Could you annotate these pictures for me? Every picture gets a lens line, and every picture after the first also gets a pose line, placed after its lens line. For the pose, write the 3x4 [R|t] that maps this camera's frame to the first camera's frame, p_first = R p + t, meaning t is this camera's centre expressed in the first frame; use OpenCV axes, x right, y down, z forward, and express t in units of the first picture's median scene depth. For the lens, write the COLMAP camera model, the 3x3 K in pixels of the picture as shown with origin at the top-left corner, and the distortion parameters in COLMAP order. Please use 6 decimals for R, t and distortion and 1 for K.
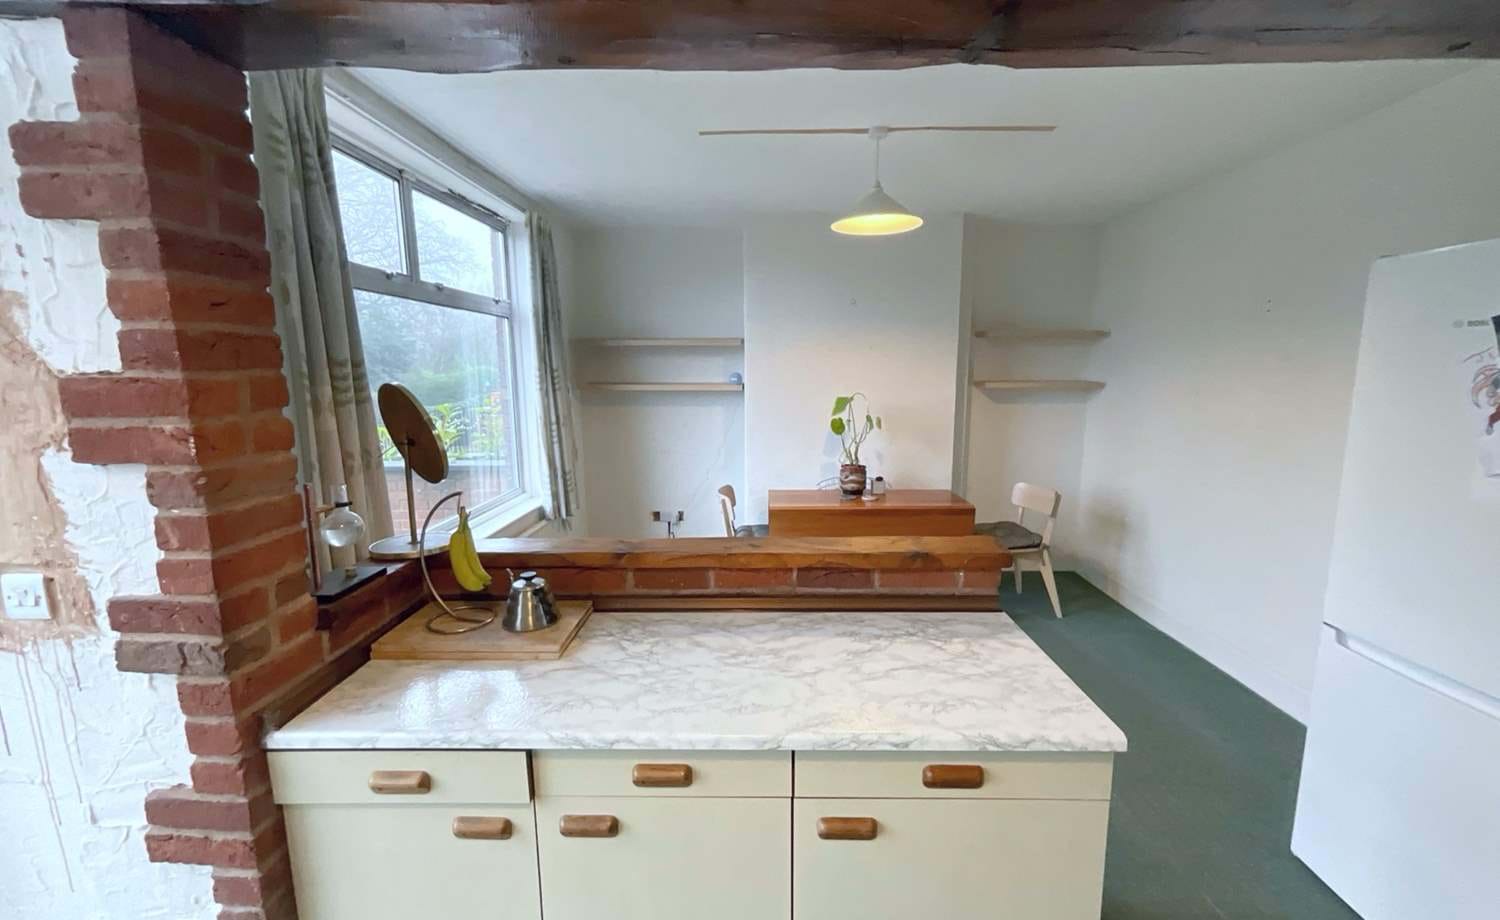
lens RADIAL K [[611.3, 0, 750.0], [0, 611.3, 460.0], [0, 0, 1]] dist [-0.009806, 0.009077]
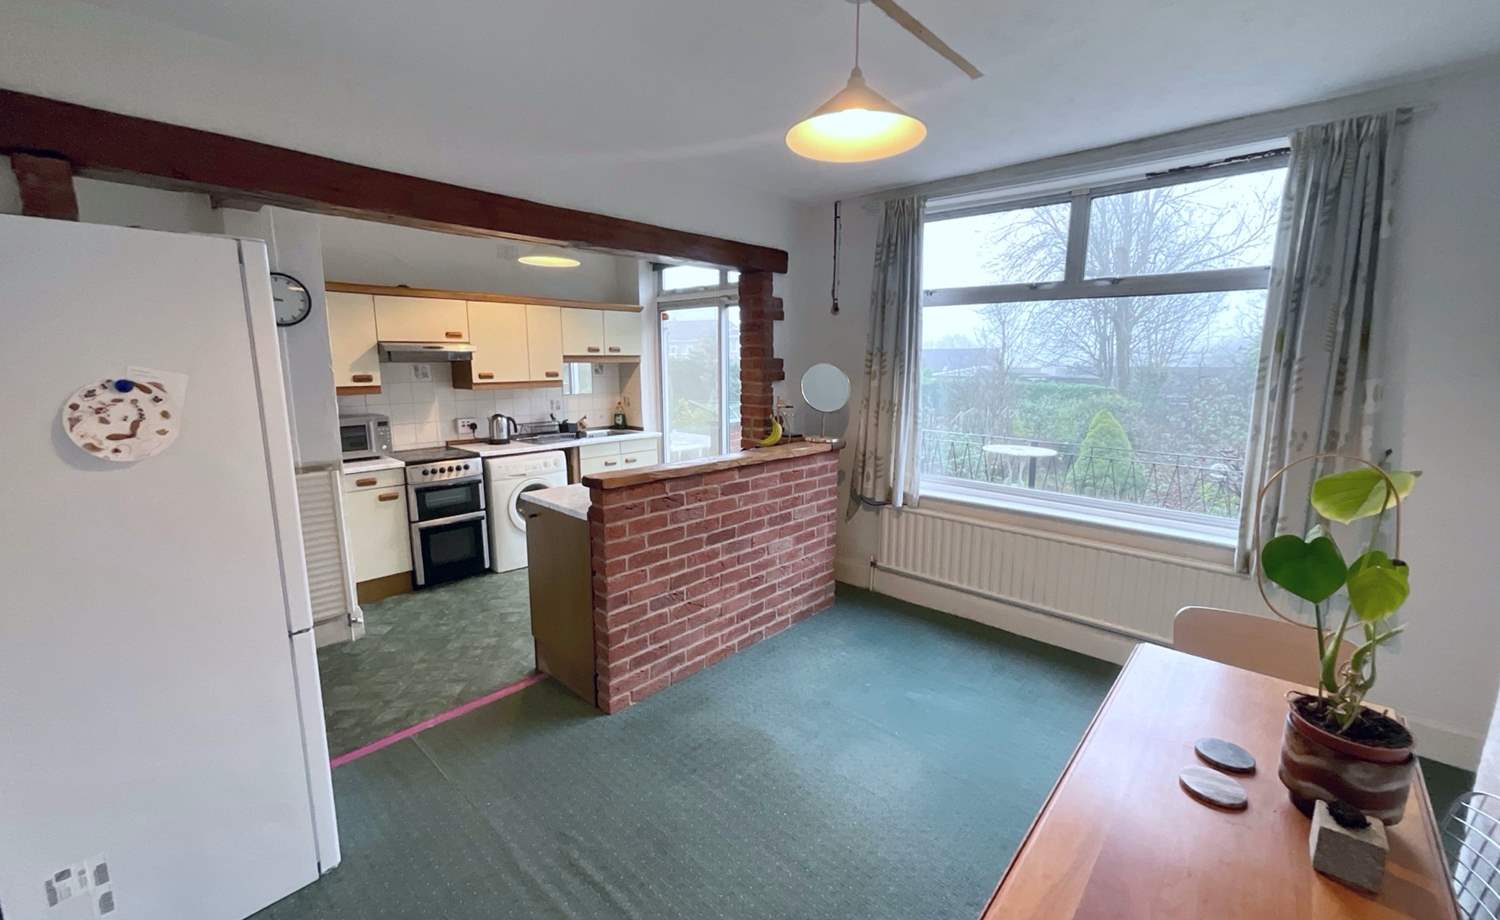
lens RADIAL K [[611.3, 0, 750.0], [0, 611.3, 460.0], [0, 0, 1]] dist [-0.009806, 0.009077]
pose [[-0.655173, 0.131624, -0.743924, 0.812629], [-0.112401, 0.956763, 0.268273, -0.223013], [0.747070, 0.259383, -0.612051, 1.413105]]
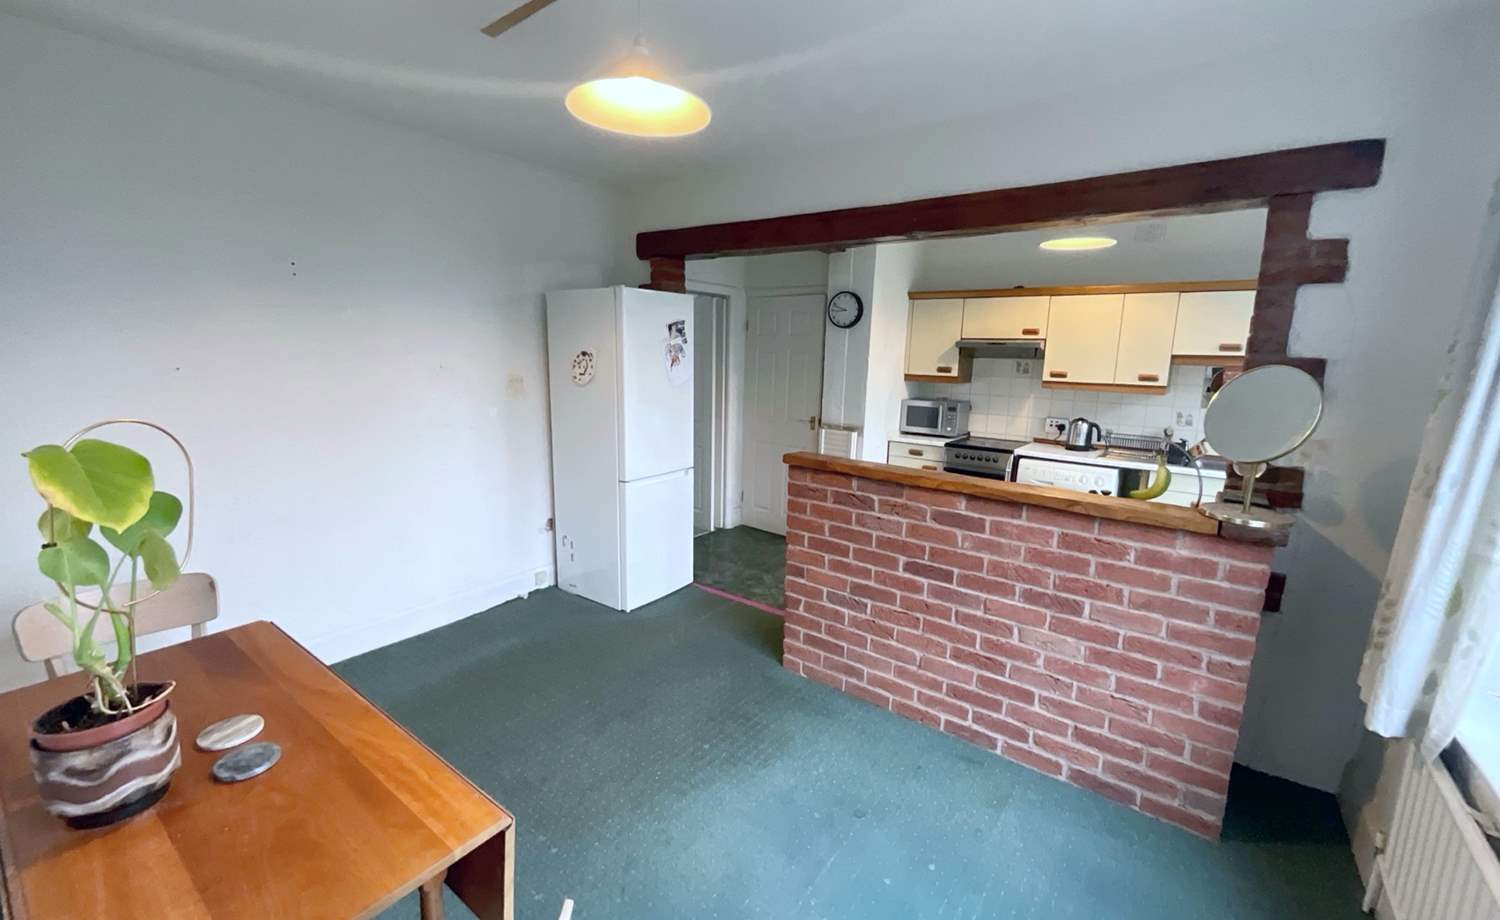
lens RADIAL K [[611.3, 0, 750.0], [0, 611.3, 460.0], [0, 0, 1]] dist [-0.009806, 0.009077]
pose [[-0.812834, -0.114775, 0.571076, -0.289769], [0.071418, 0.953362, 0.293259, -0.222121], [-0.578101, 0.279156, -0.766728, 1.525486]]
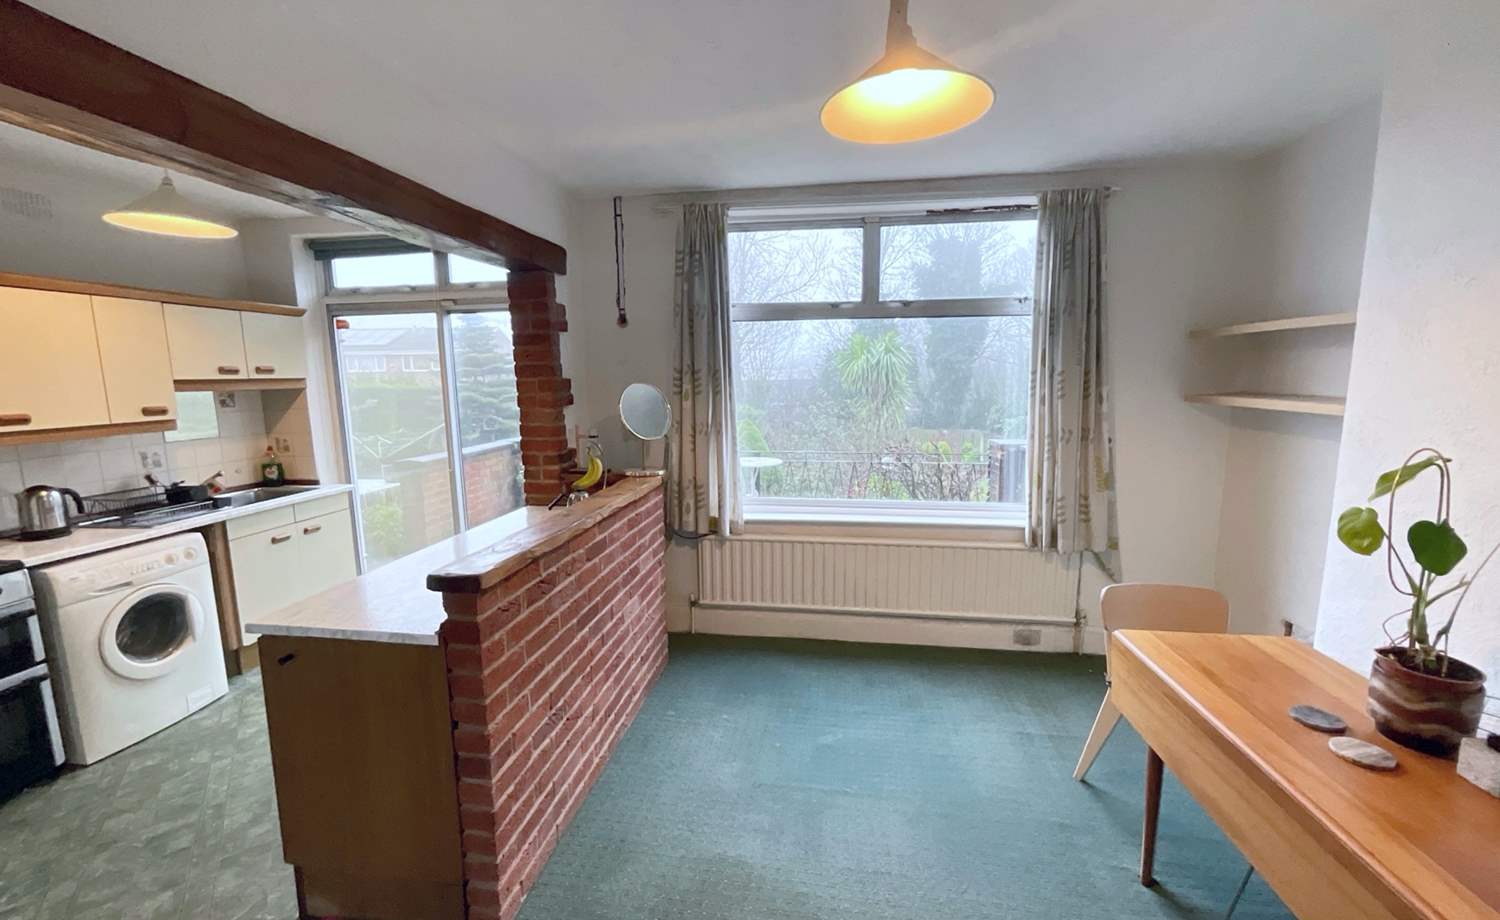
lens RADIAL K [[610.5, 0, 750.0], [0, 610.5, 460.0], [0, 0, 1]] dist [-0.001972, -0.000043]
pose [[-0.114260, 0.149437, -0.982147, 0.798886], [-0.138352, 0.976595, 0.164687, -0.158709], [0.983770, 0.154699, -0.090911, 0.969470]]
